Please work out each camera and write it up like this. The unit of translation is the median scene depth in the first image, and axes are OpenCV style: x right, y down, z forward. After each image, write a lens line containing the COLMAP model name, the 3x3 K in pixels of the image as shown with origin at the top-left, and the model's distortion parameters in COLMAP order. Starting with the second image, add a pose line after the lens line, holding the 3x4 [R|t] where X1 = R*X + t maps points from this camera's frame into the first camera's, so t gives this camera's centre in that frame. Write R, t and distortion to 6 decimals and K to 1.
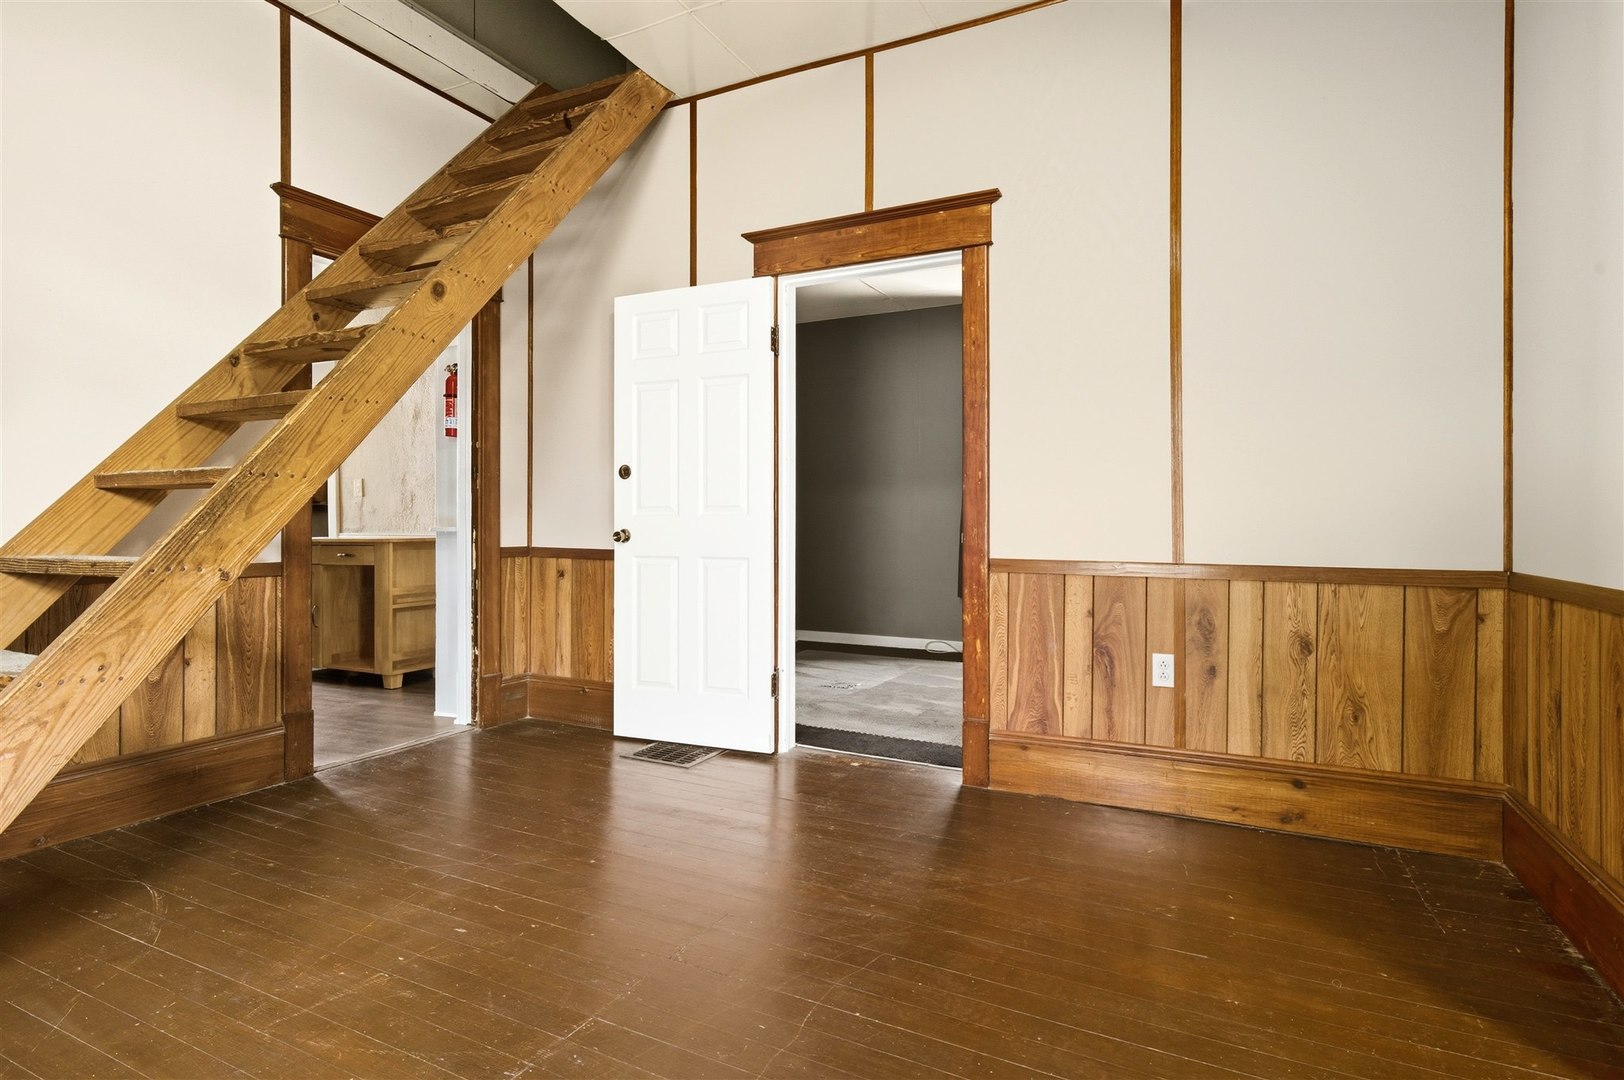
lens RADIAL K [[791.8, 0, 809.7], [0, 791.8, 528.7], [0, 0, 1]] dist [-0.002170, 0.000475]
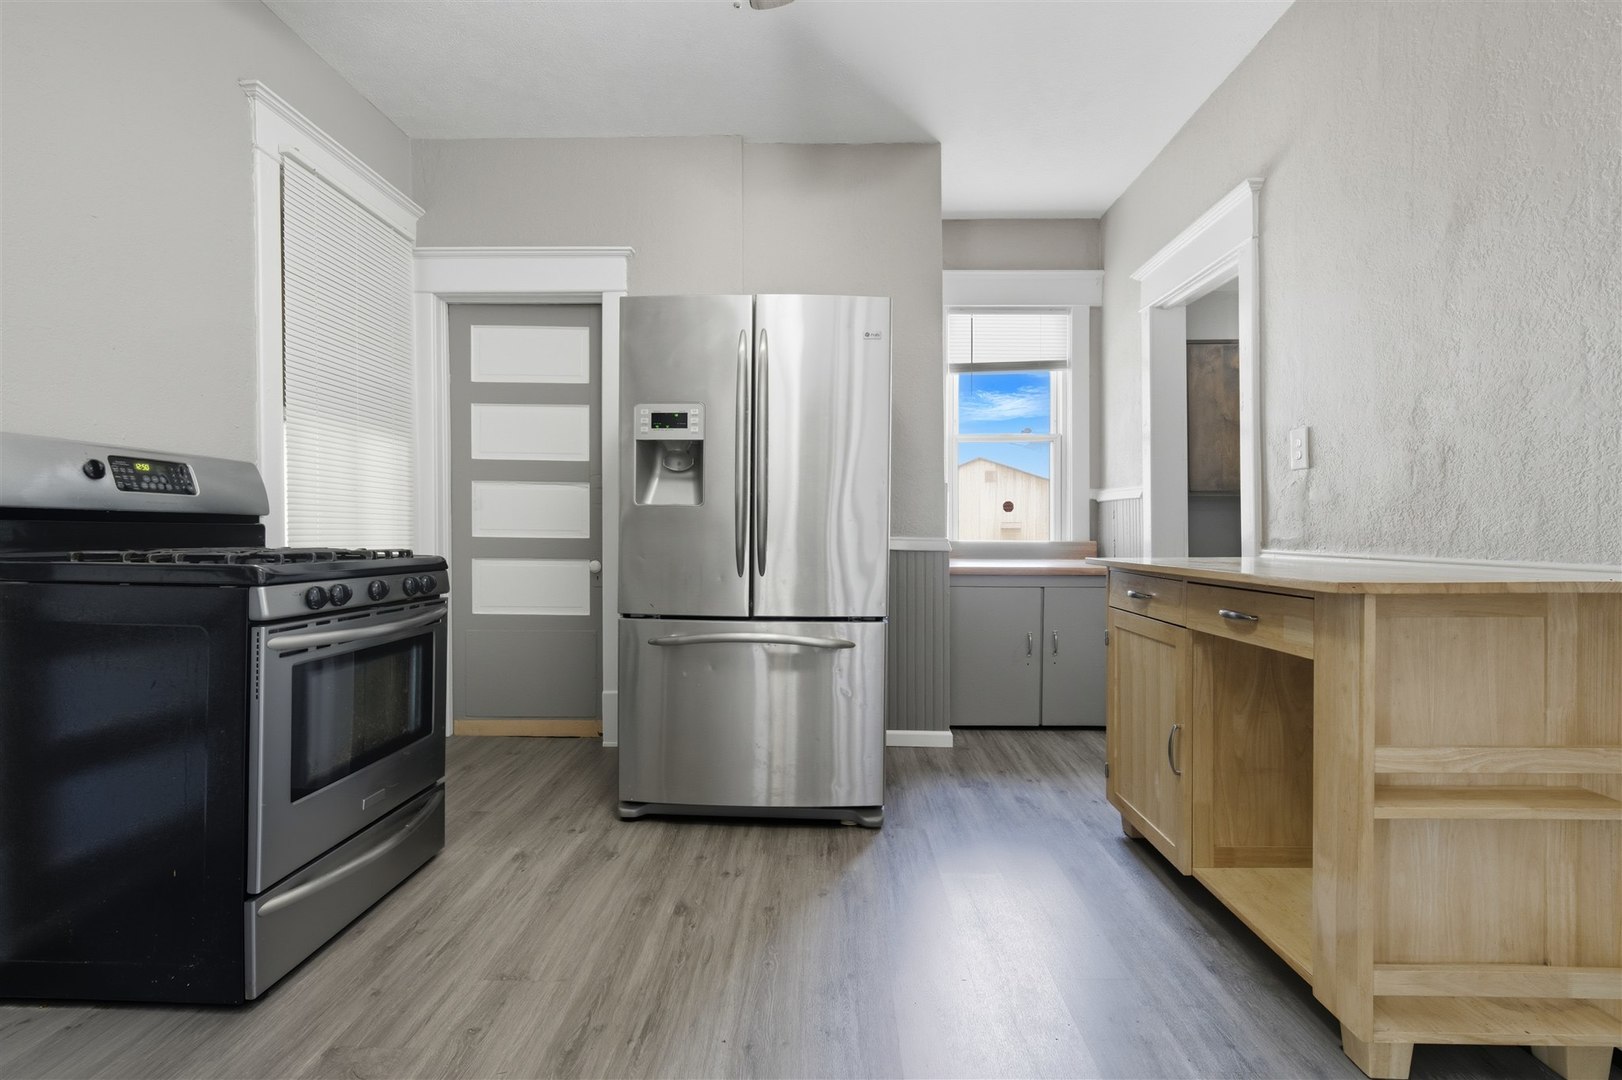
lens RADIAL K [[790.8, 0, 808.5], [0, 790.8, 543.2], [0, 0, 1]] dist [-0.002170, 0.000475]
pose [[0.437507, 0.011892, -0.899136, -0.347364], [-0.001625, 0.999921, 0.012434, -0.004100], [0.899214, -0.003978, 0.437492, 0.665042]]
